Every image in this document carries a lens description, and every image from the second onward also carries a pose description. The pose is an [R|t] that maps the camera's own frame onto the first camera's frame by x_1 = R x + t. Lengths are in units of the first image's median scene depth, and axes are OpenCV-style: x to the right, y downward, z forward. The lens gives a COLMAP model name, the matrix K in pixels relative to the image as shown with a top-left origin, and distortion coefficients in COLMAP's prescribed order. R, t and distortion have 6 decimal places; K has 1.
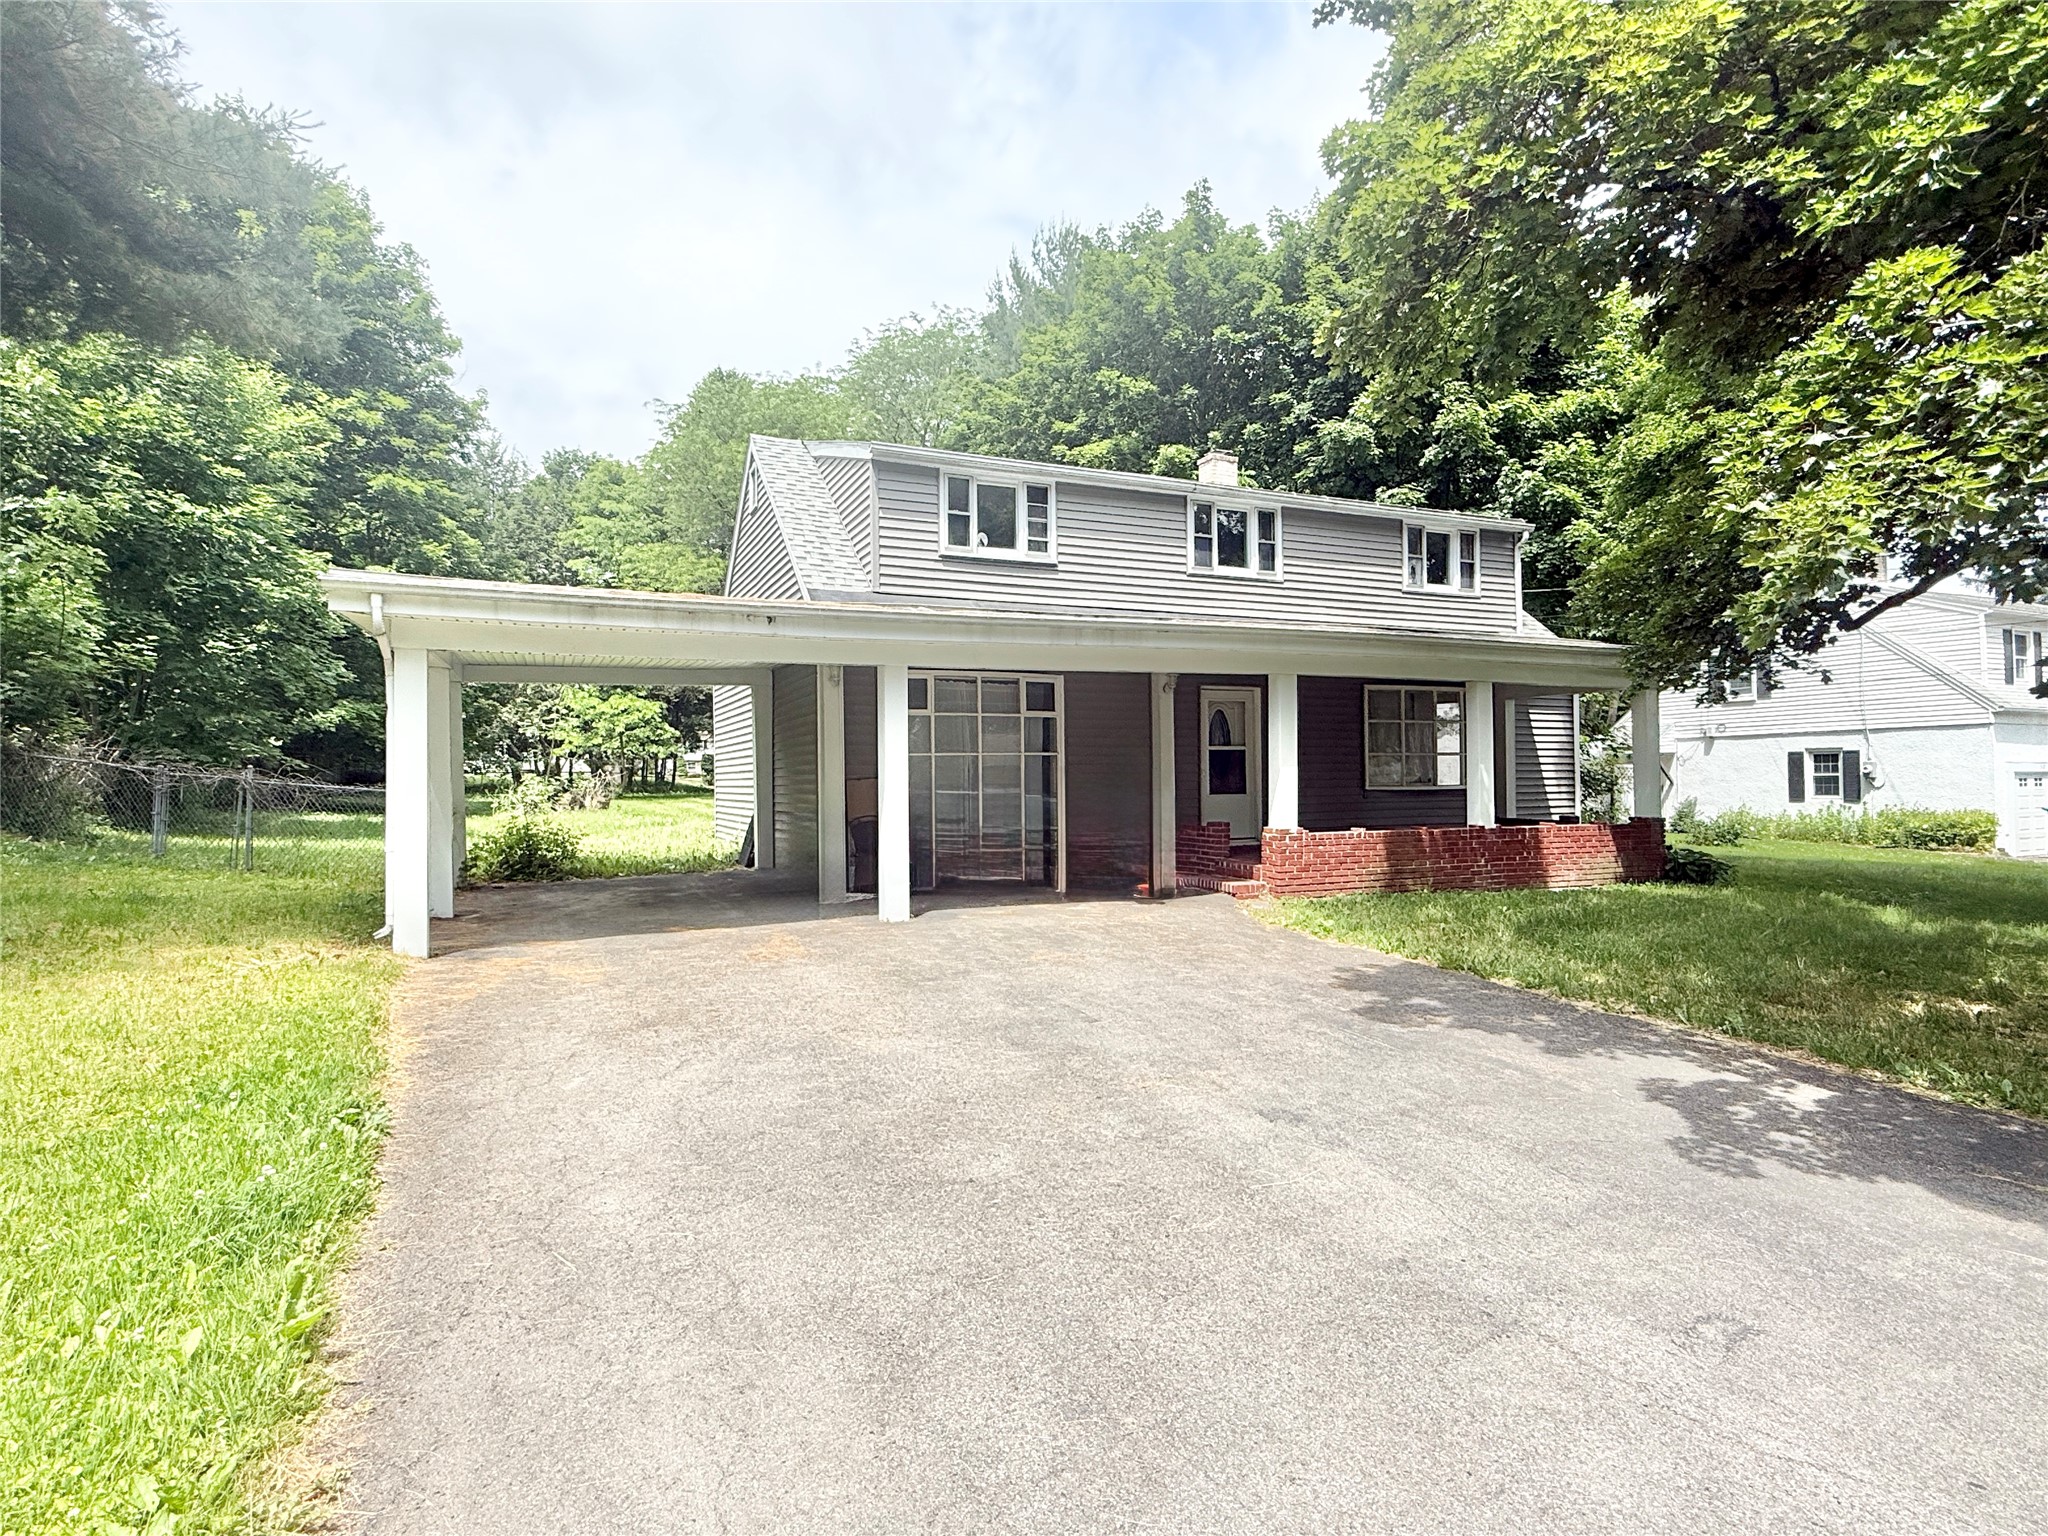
lens RADIAL K [[1049.1, 0, 1016.6], [0, 1049.1, 768.0], [0, 0, 1]] dist [0.001123, 0.002578]
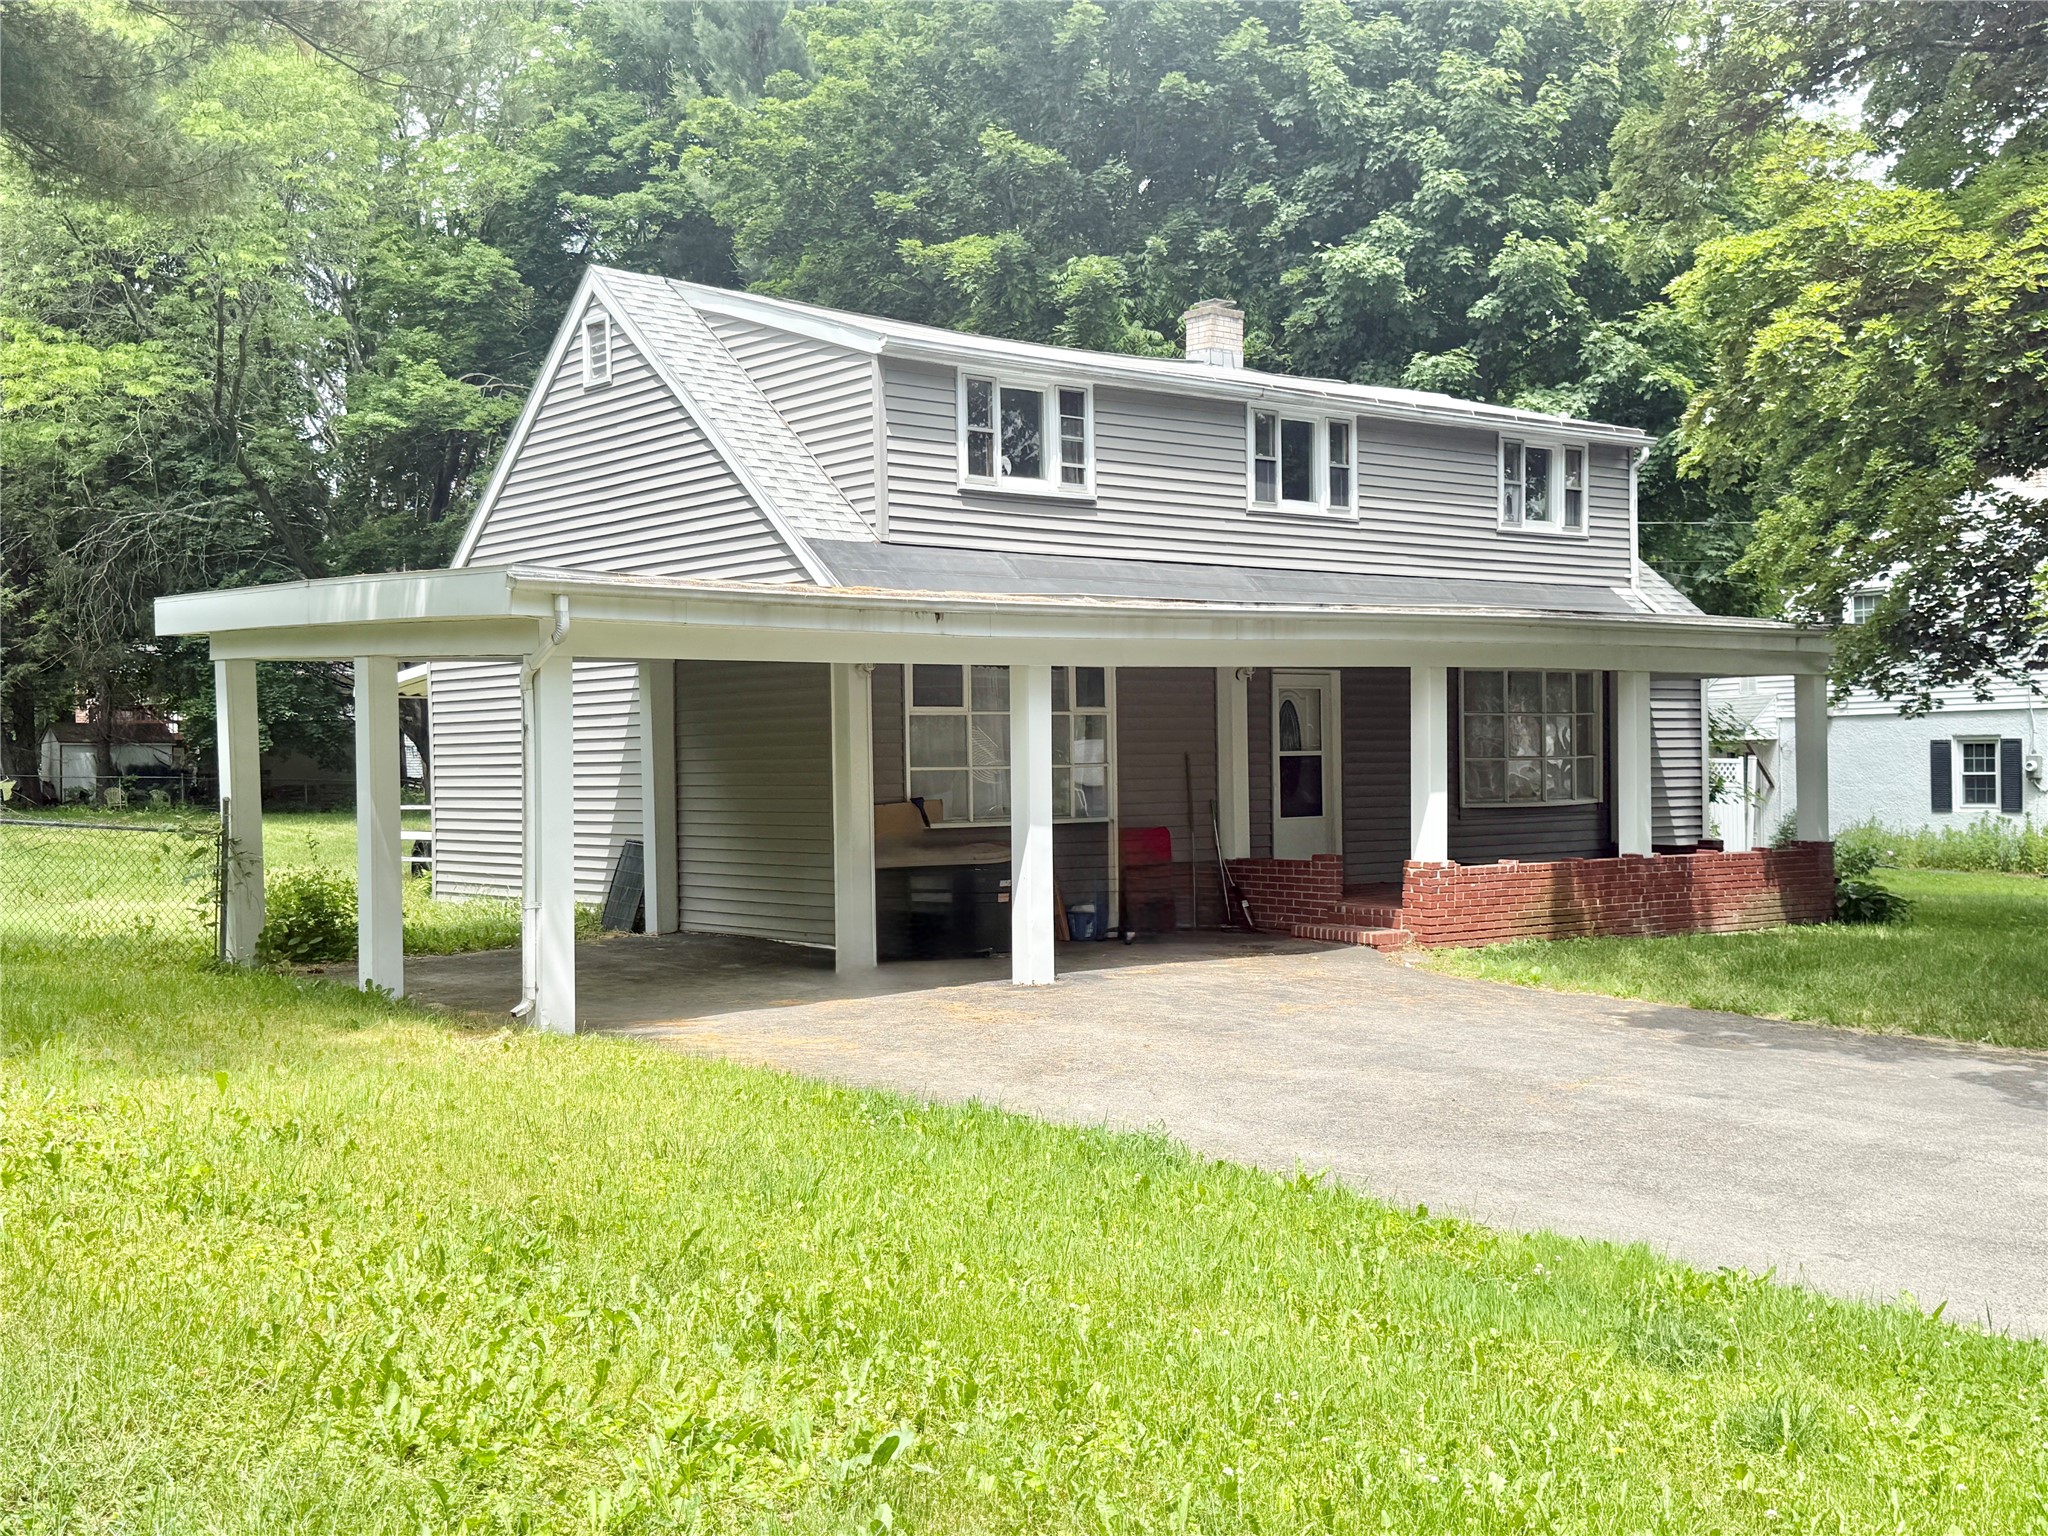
lens RADIAL K [[2149.2, 0, 1029.1], [0, 2149.2, 768.9], [0, 0, 1]] dist [0.084869, 0.000000]
pose [[0.964651, -0.004556, 0.263492, -0.374356], [0.001319, 0.999922, 0.012458, -0.026913], [-0.263528, -0.011670, 0.964581, -0.393083]]
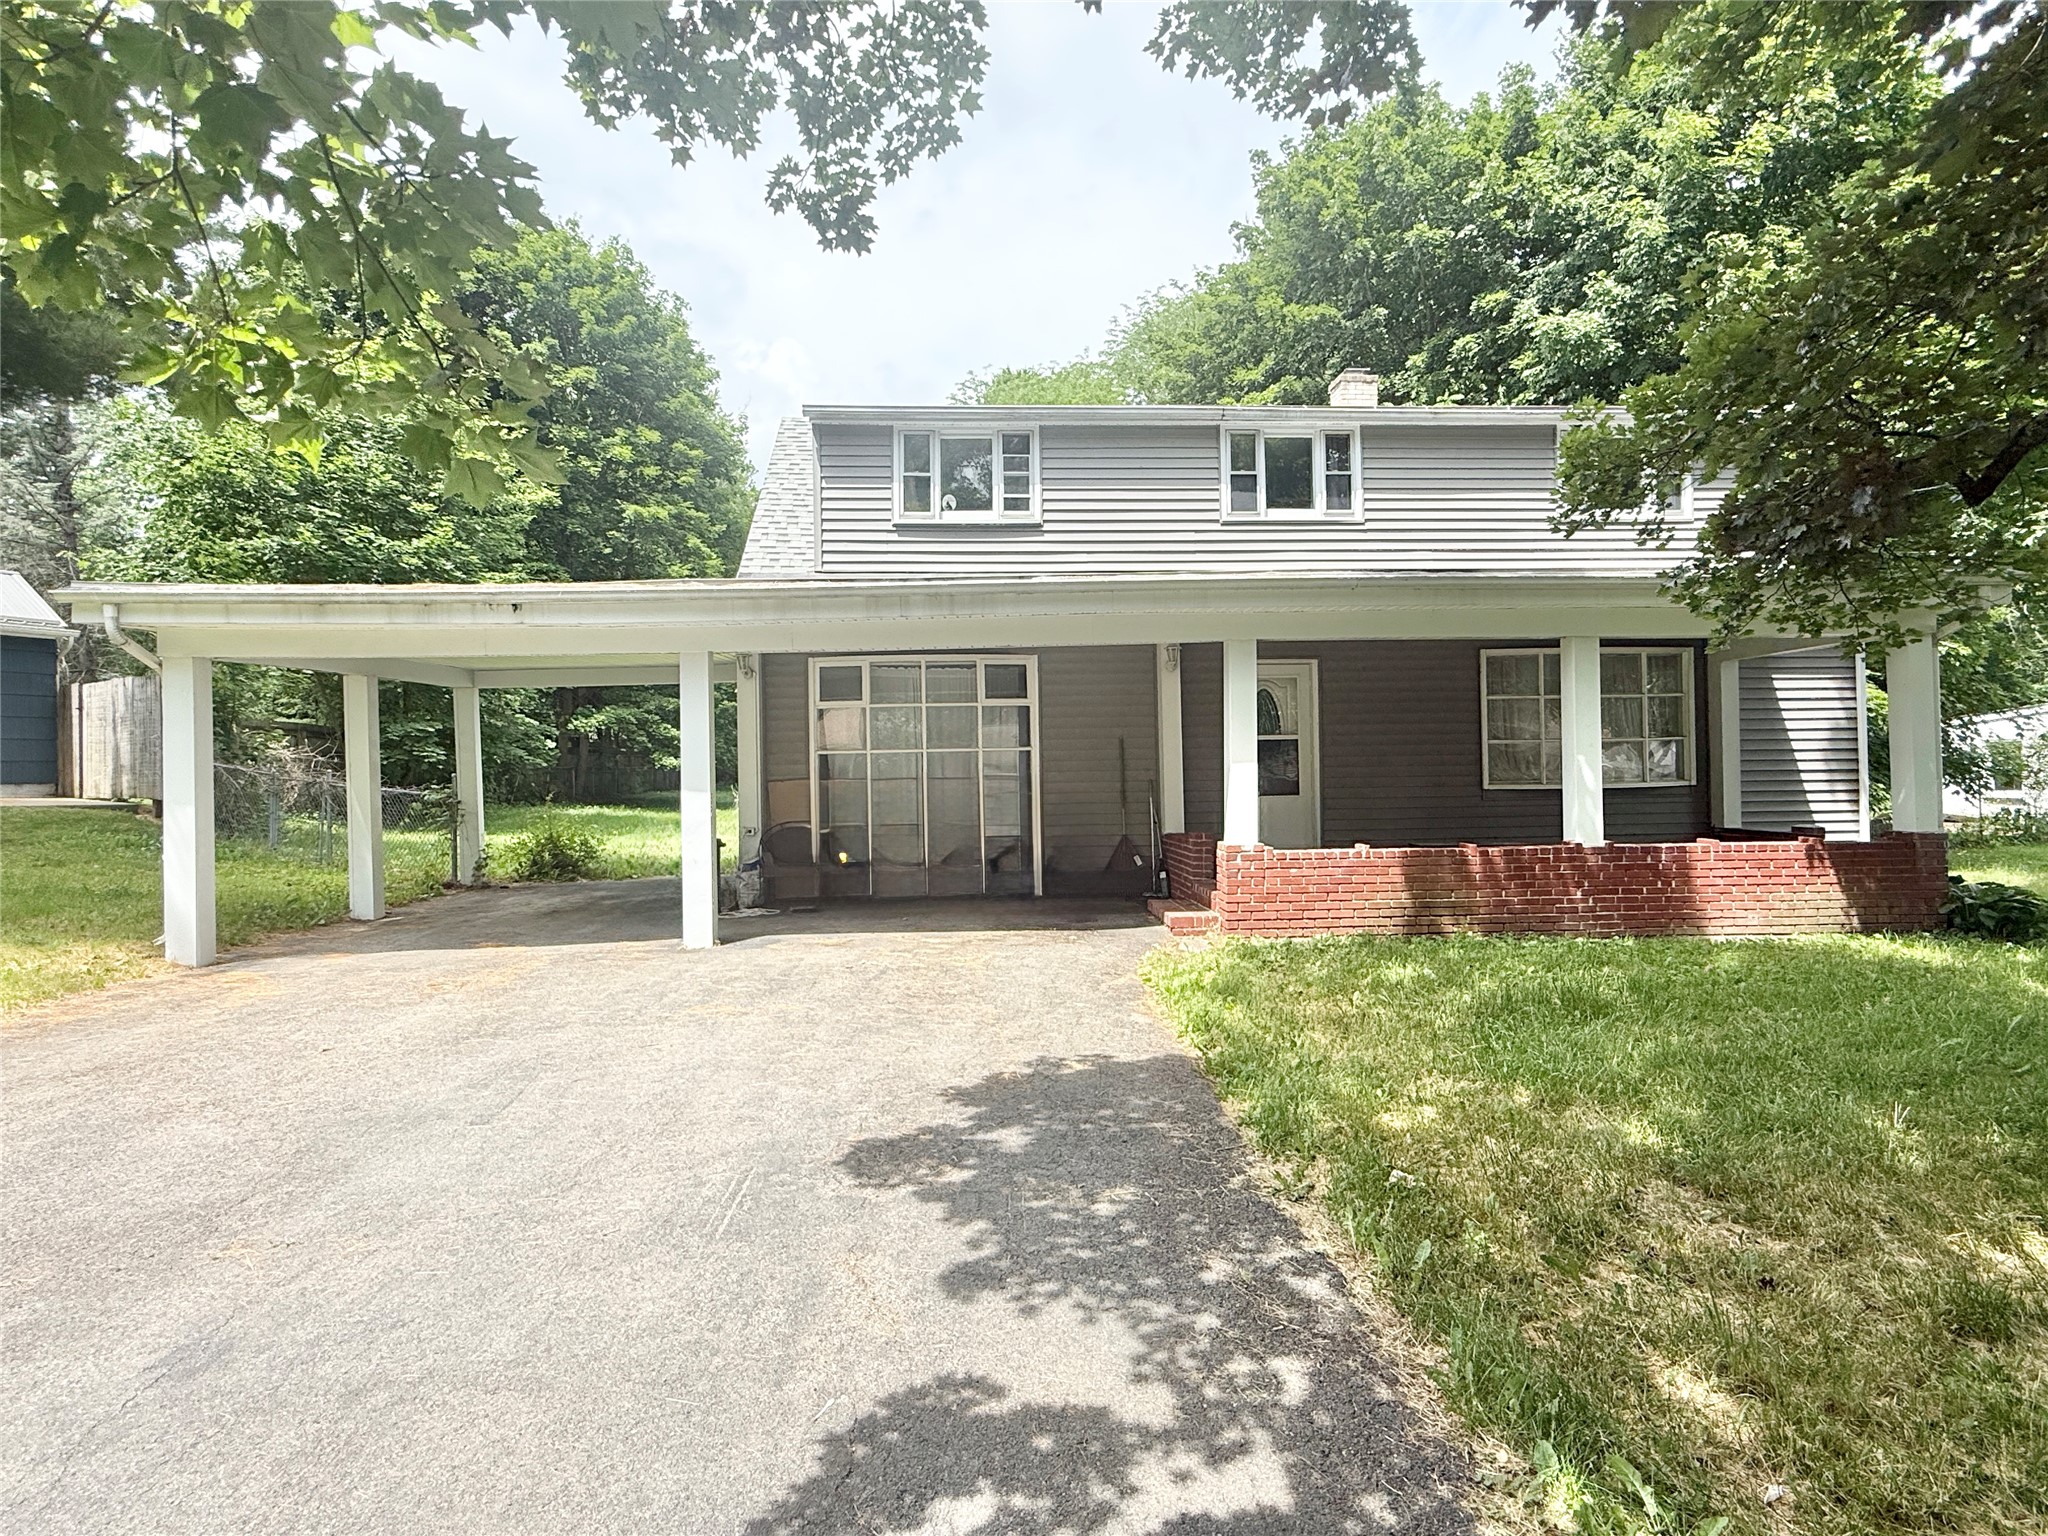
lens RADIAL K [[1049.1, 0, 1007.5], [0, 1049.1, 761.4], [0, 0, 1]] dist [0.001123, 0.002578]
pose [[0.937662, -0.010273, -0.347396, 0.287849], [0.010993, 0.999940, 0.000101, -0.003193], [0.347373, -0.003914, 0.937719, 0.187374]]
